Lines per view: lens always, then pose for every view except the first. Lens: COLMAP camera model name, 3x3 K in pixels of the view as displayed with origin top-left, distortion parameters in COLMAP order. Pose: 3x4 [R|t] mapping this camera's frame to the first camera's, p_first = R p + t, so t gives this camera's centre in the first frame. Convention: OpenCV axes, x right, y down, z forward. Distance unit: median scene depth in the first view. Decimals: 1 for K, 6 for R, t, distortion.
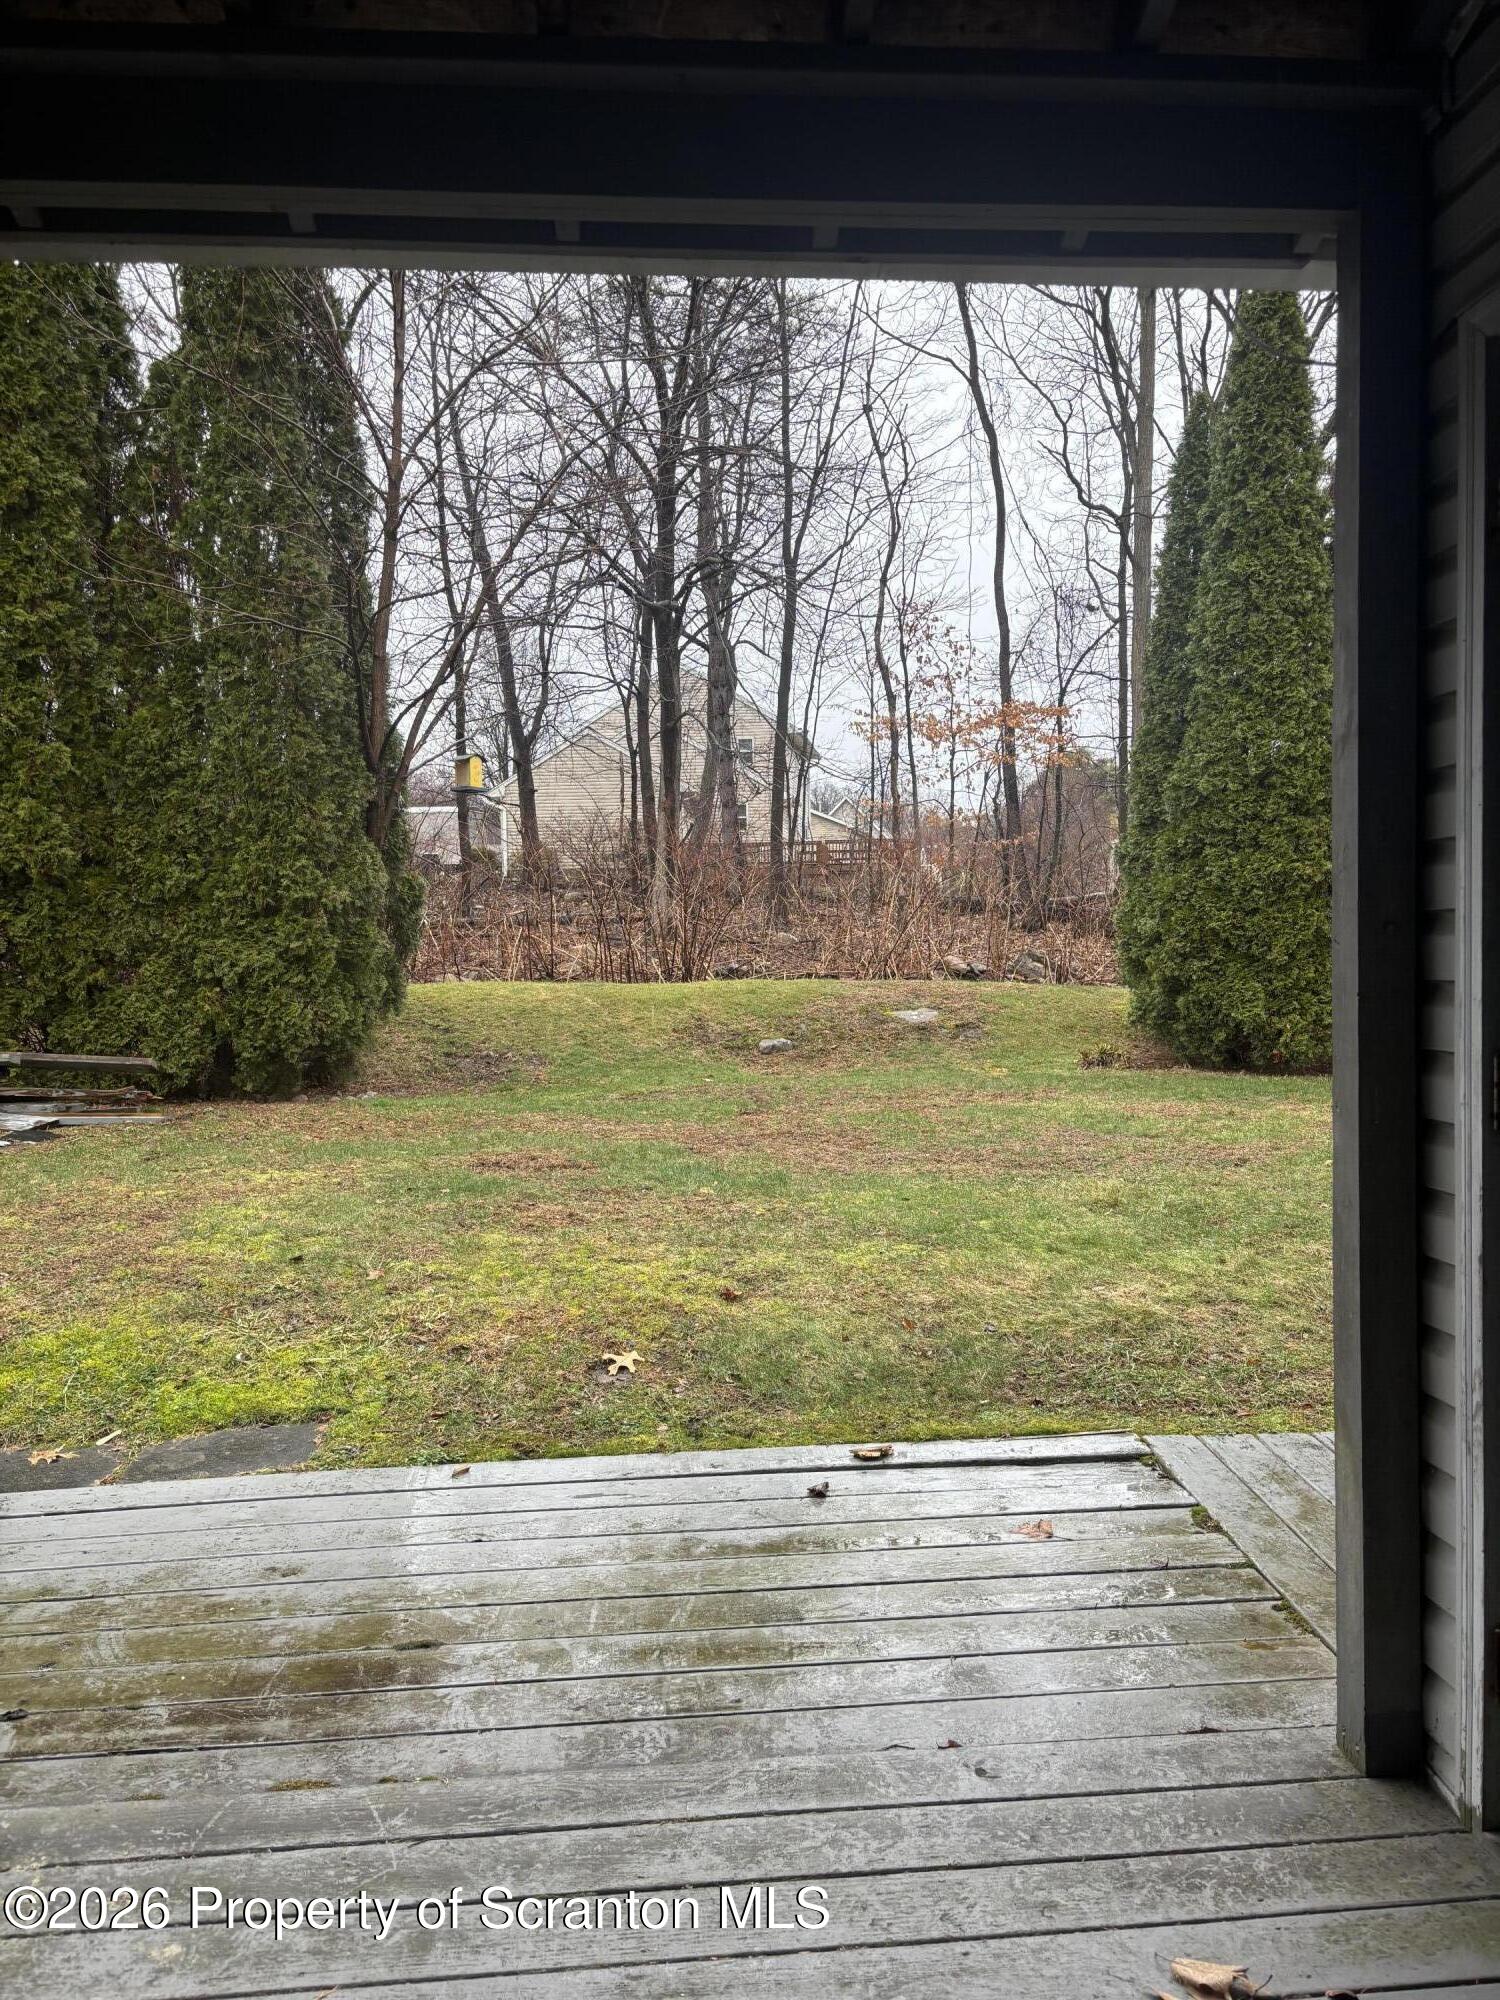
lens RADIAL K [[1525.1, 0, 750.0], [0, 1525.1, 1000.0], [0, 0, 1]] dist [0.100342, -0.188540]
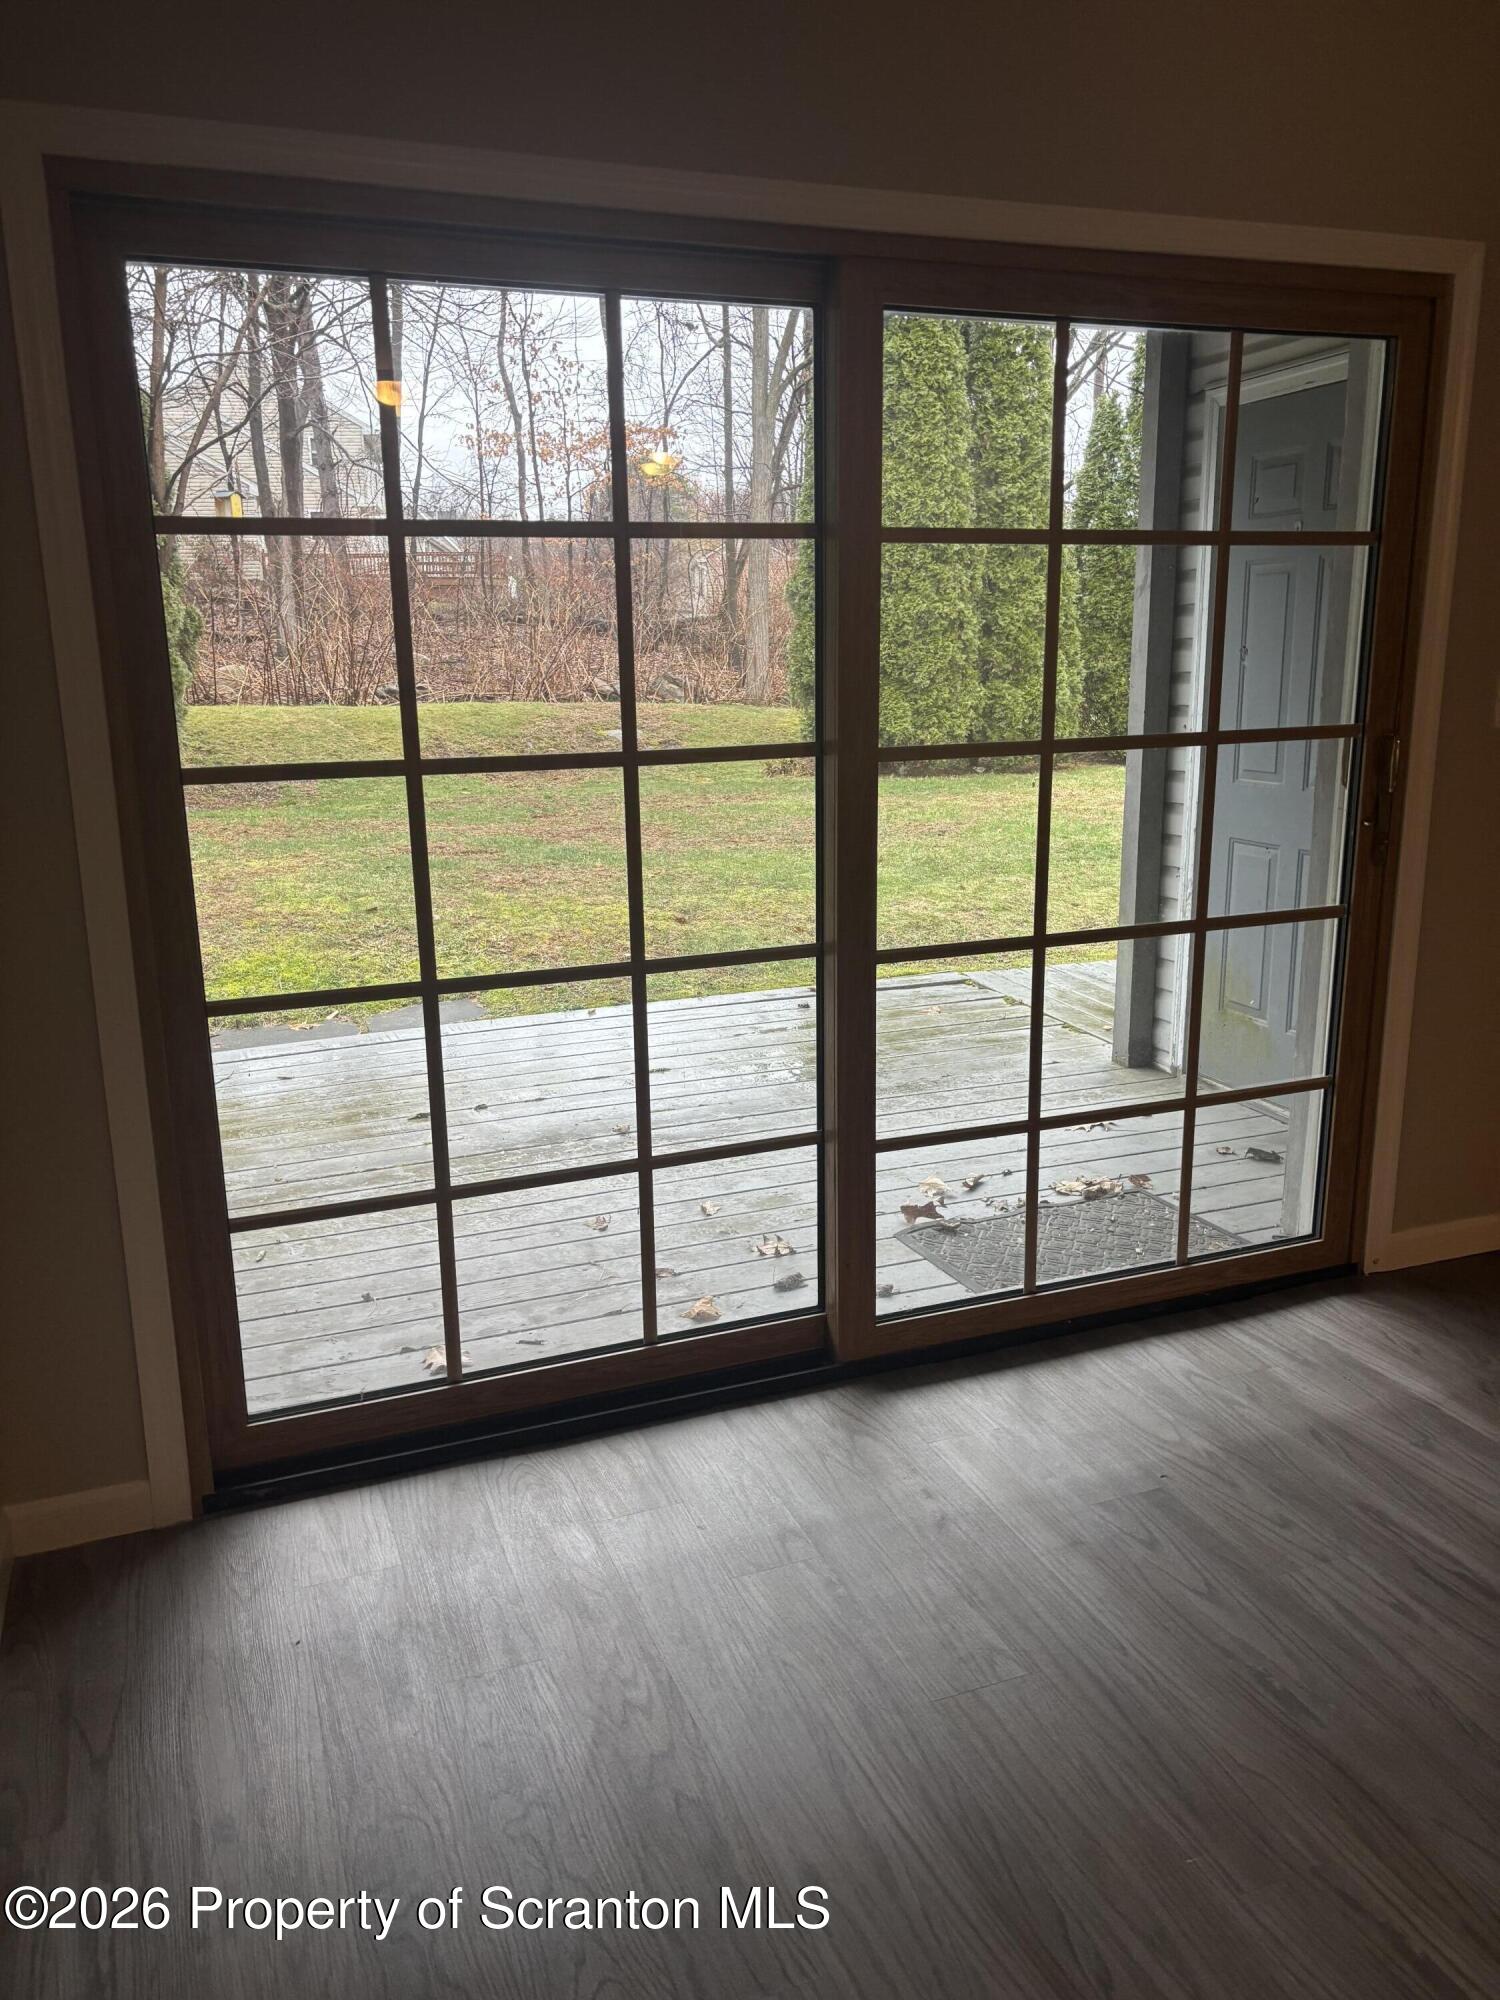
lens RADIAL K [[1525.1, 0, 750.0], [0, 1525.1, 1000.0], [0, 0, 1]] dist [0.100342, -0.188540]
pose [[0.961134, -0.062247, 0.268973, -0.144700], [0.012934, 0.983333, 0.181351, -0.000704], [-0.275778, -0.170824, 0.945920, -0.187986]]
